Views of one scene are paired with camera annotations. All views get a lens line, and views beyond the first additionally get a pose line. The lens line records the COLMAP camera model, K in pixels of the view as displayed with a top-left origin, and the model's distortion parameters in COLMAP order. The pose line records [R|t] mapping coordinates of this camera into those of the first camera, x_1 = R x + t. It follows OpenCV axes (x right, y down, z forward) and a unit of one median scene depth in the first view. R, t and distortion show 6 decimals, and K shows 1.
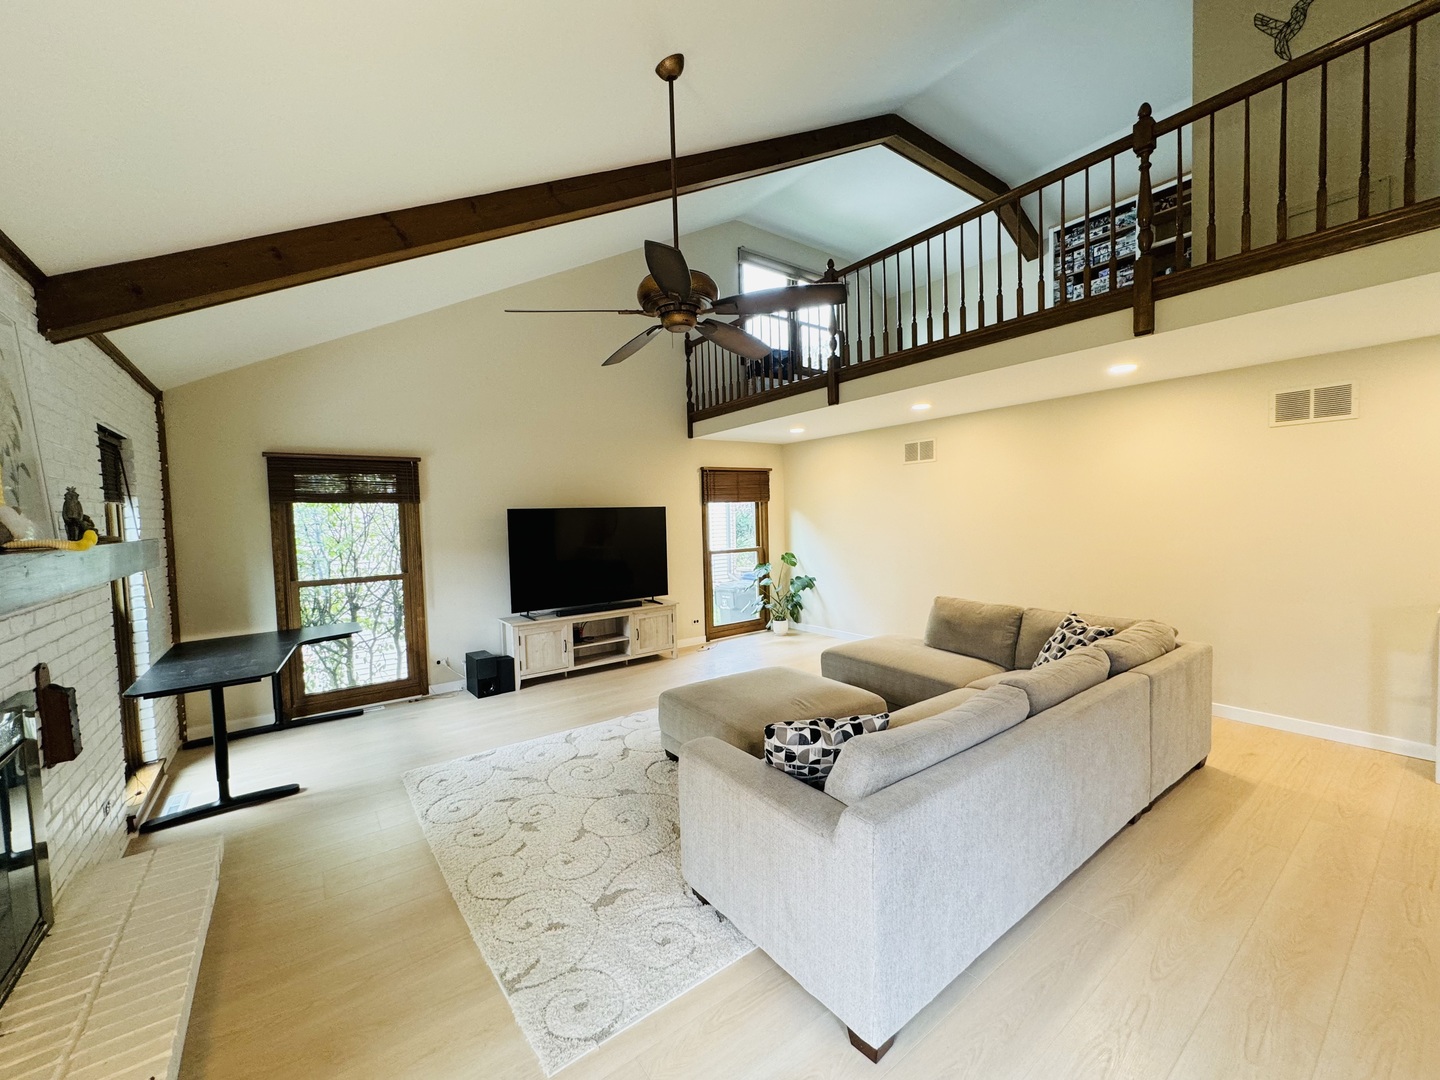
lens RADIAL K [[572.6, 0, 720.0], [0, 572.6, 540.0], [0, 0, 1]] dist [-0.008463, 0.000028]
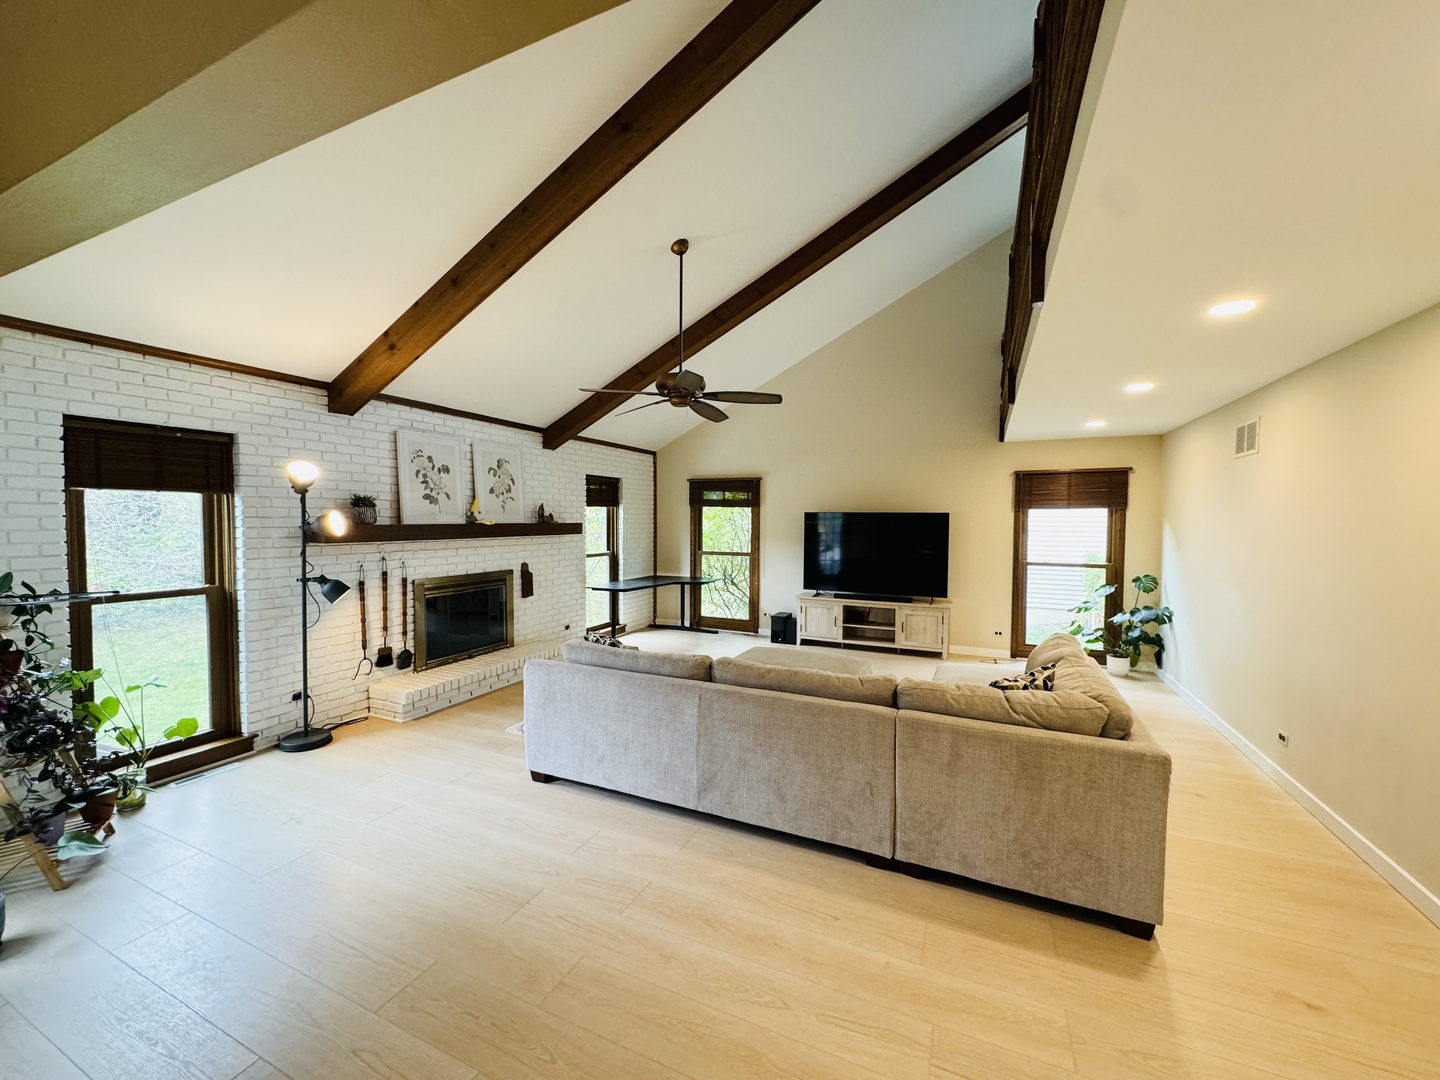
lens RADIAL K [[572.6, 0, 720.0], [0, 572.6, 540.0], [0, 0, 1]] dist [-0.008463, 0.000028]
pose [[0.484402, 0.061467, -0.872683, 0.743257], [-0.059277, 0.997542, 0.037358, -0.028326], [0.872835, 0.033633, 0.486855, 0.165441]]
